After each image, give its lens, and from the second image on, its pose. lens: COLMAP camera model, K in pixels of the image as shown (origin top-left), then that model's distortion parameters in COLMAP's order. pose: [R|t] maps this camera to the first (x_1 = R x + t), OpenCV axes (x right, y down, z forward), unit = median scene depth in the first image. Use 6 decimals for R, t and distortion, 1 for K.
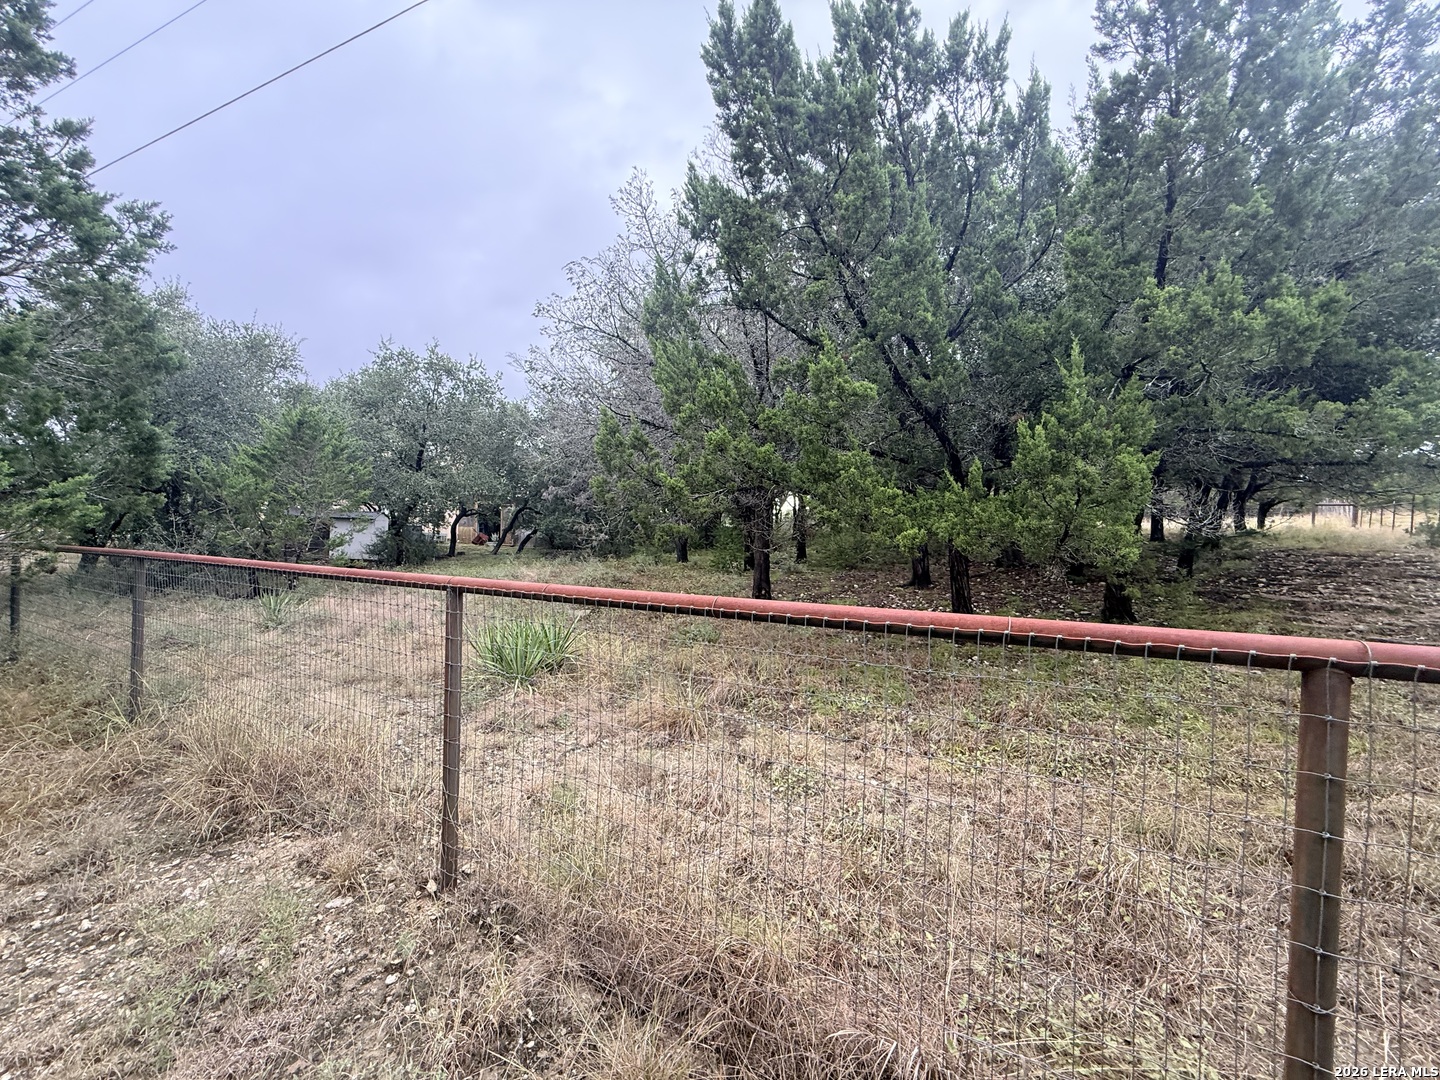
lens RADIAL K [[578.1, 0, 716.3], [0, 578.1, 538.5], [0, 0, 1]] dist [0.004307, -0.000128]
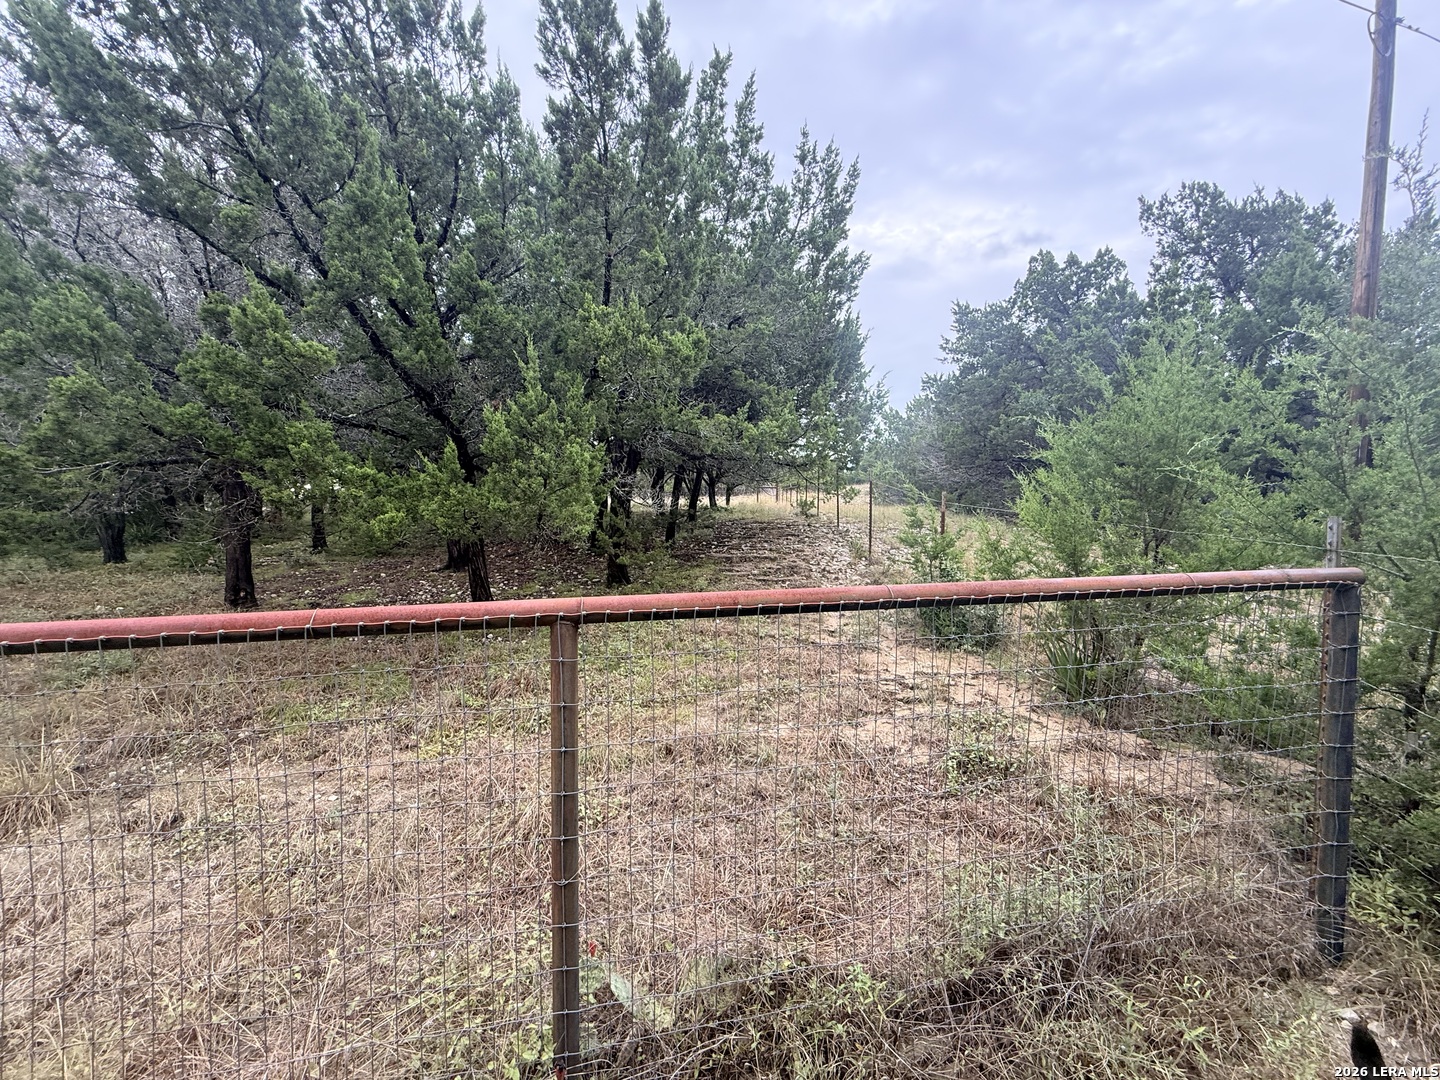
lens RADIAL K [[578.1, 0, 716.4], [0, 578.1, 539.3], [0, 0, 1]] dist [0.004307, -0.000128]
pose [[0.750550, -0.052222, 0.658746, 0.110222], [0.028333, 0.998499, 0.046875, -0.001472], [-0.660205, -0.016518, 0.750903, -0.042152]]
